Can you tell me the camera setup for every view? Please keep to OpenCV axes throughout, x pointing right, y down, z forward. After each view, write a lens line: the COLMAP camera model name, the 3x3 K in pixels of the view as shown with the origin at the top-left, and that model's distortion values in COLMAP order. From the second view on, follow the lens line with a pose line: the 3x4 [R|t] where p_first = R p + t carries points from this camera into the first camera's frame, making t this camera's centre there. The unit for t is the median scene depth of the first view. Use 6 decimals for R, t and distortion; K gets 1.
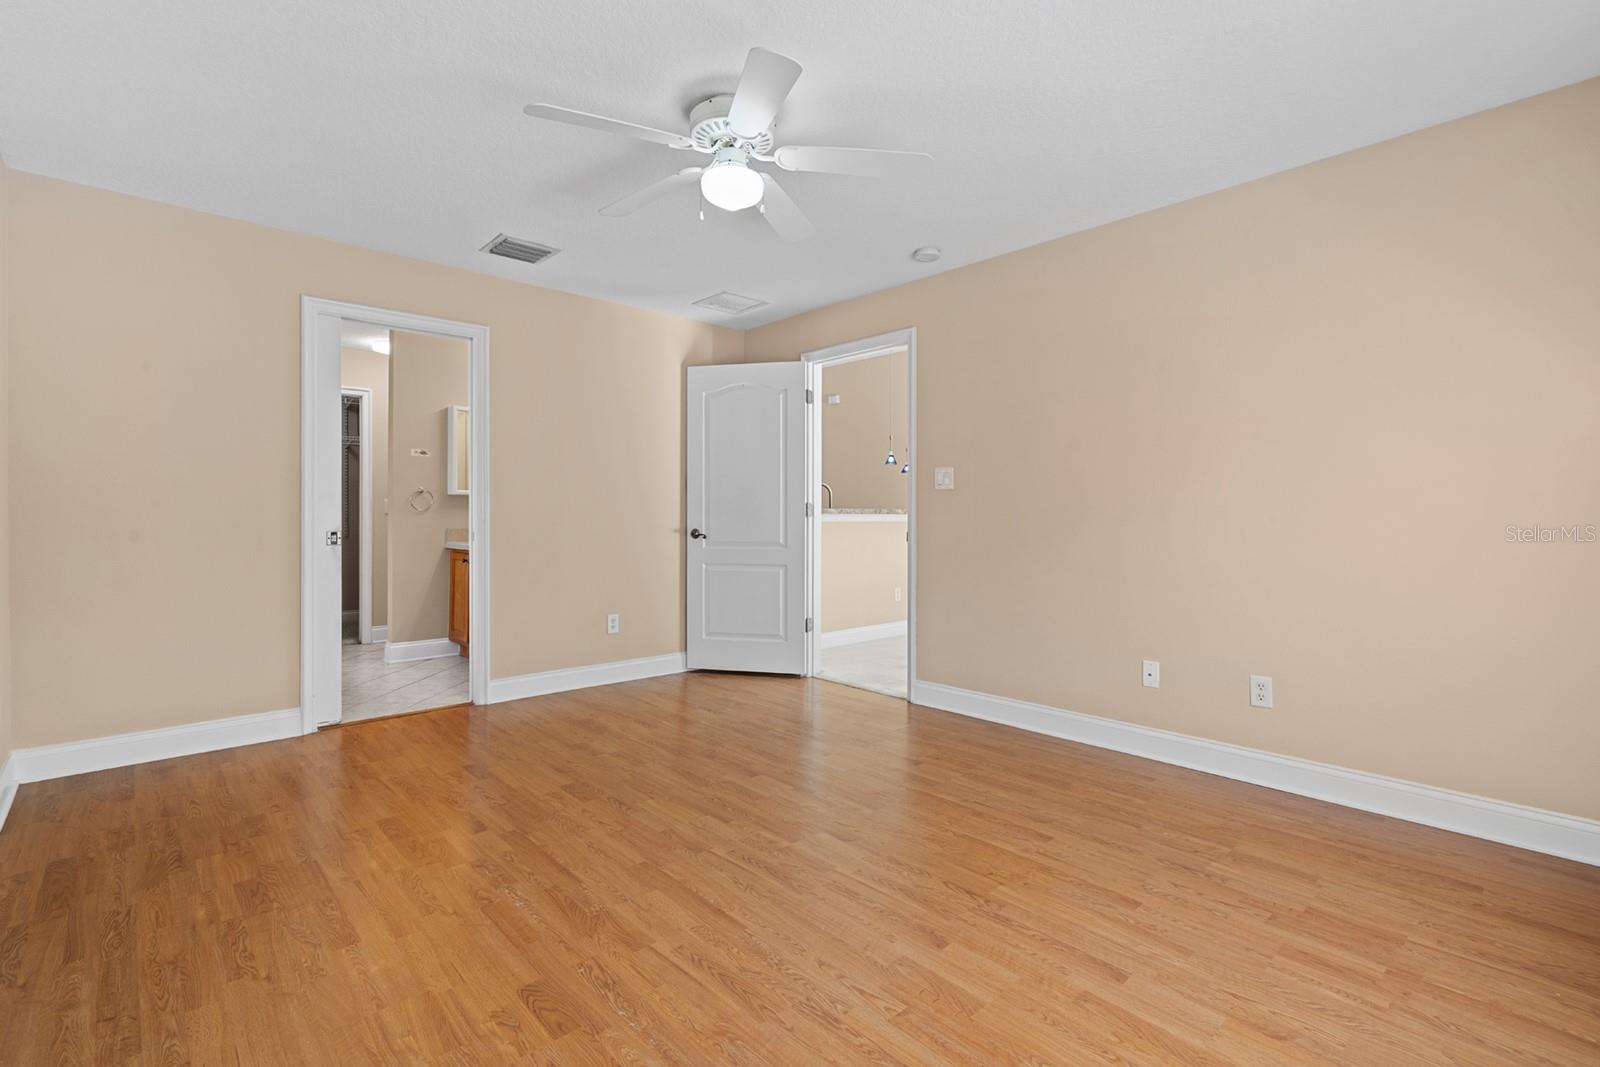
lens RADIAL K [[728.8, 0, 794.5], [0, 728.8, 525.1], [0, 0, 1]] dist [0.000246, 0.003032]
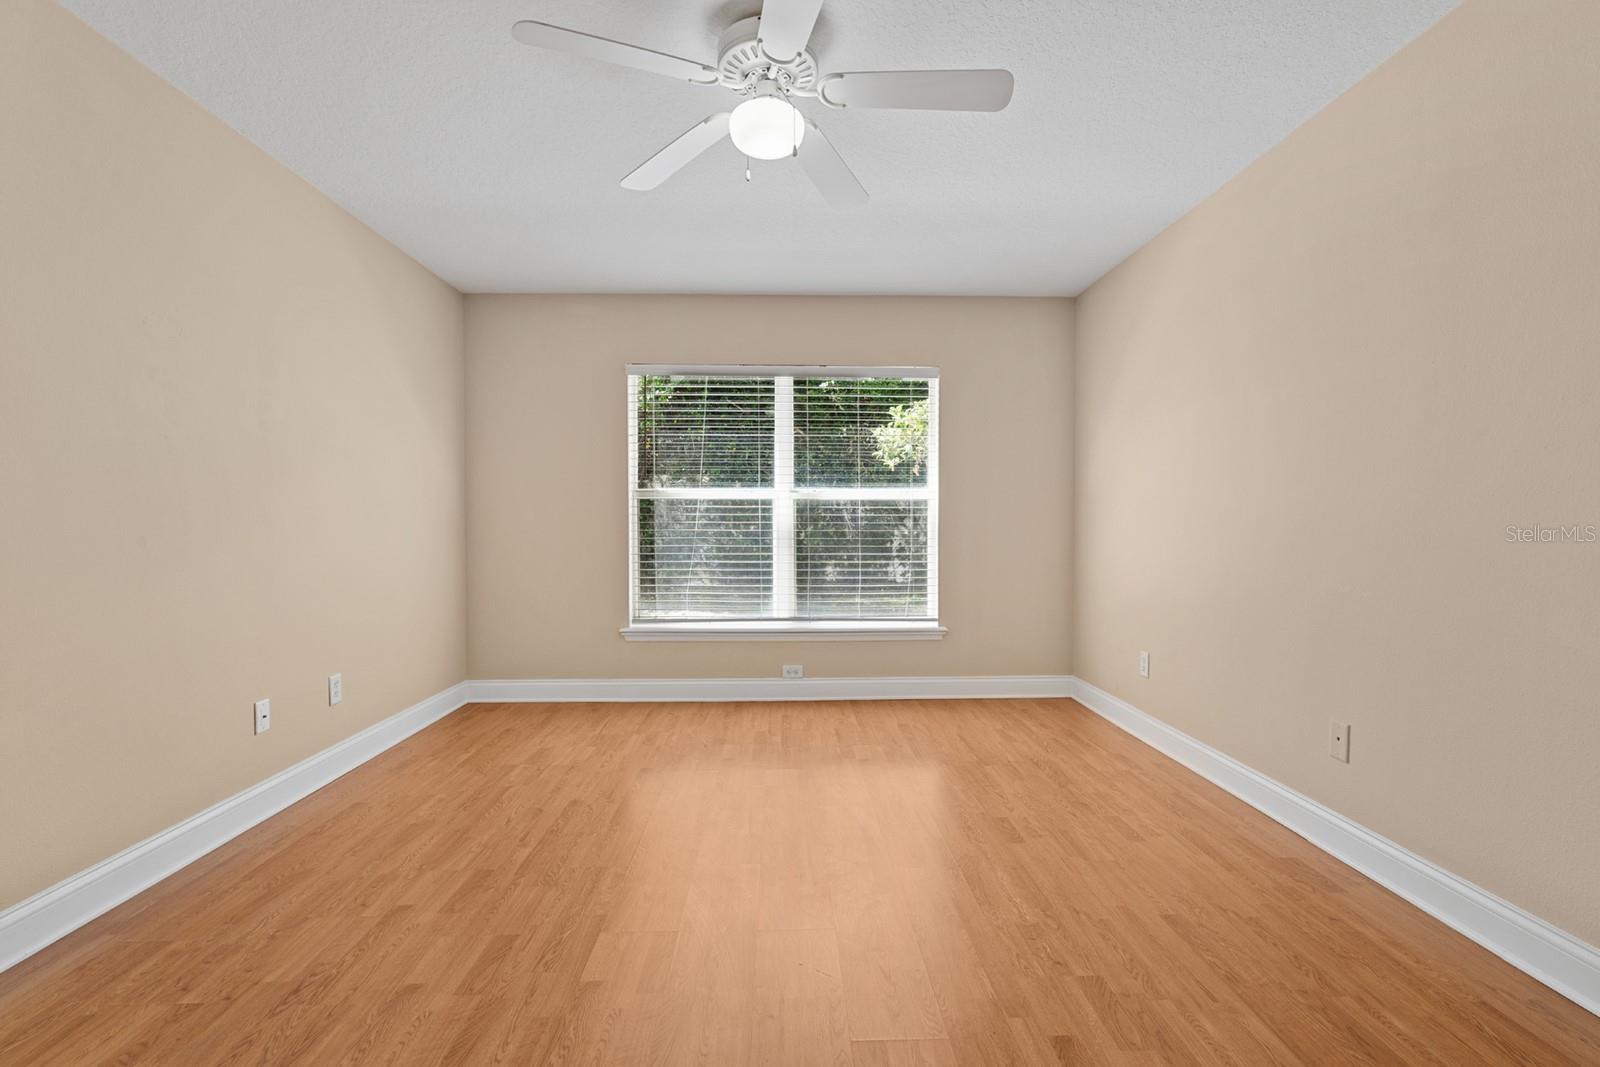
lens RADIAL K [[728.8, 0, 805.1], [0, 728.8, 533.3], [0, 0, 1]] dist [0.000246, 0.003032]
pose [[-0.763629, -0.010714, 0.645566, -0.687438], [0.007258, 0.999657, 0.025176, -0.023362], [-0.645614, 0.023911, -0.763289, 1.671719]]
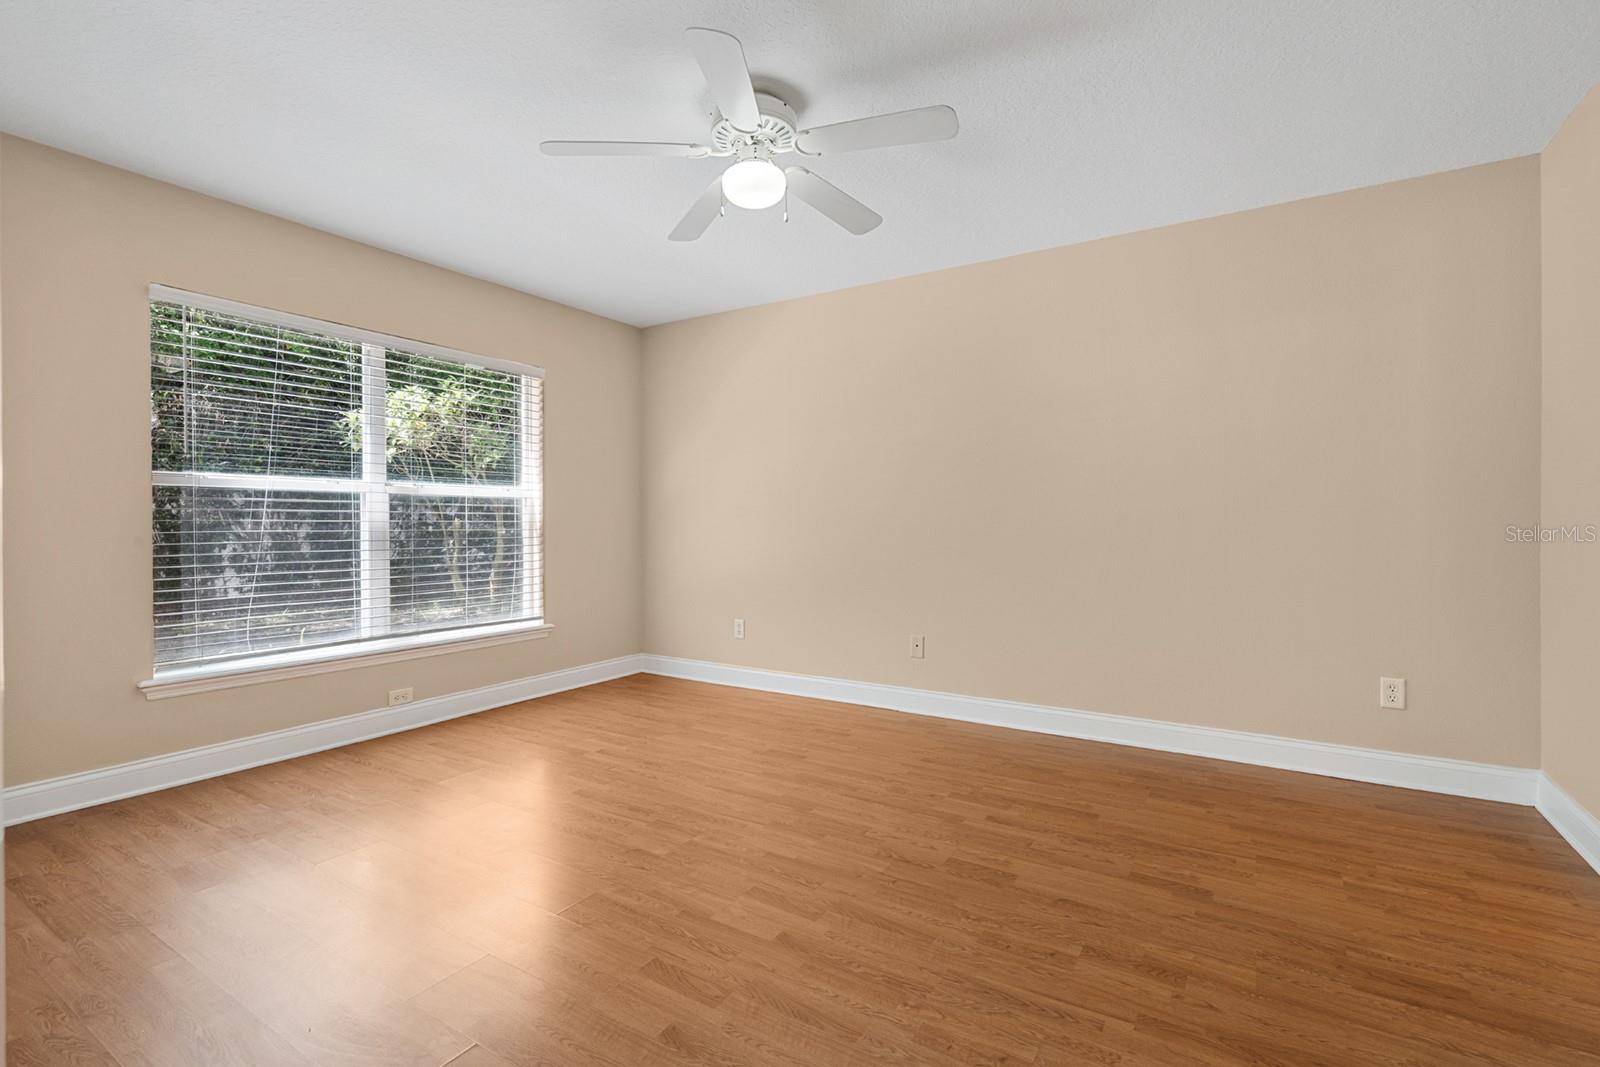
lens RADIAL K [[728.8, 0, 804.7], [0, 728.8, 524.4], [0, 0, 1]] dist [0.000246, 0.003032]
pose [[-0.962217, 0.000177, -0.272282, 0.121718], [-0.003600, 0.999904, 0.013374, -0.021735], [0.272259, 0.013849, -0.962124, 2.031446]]
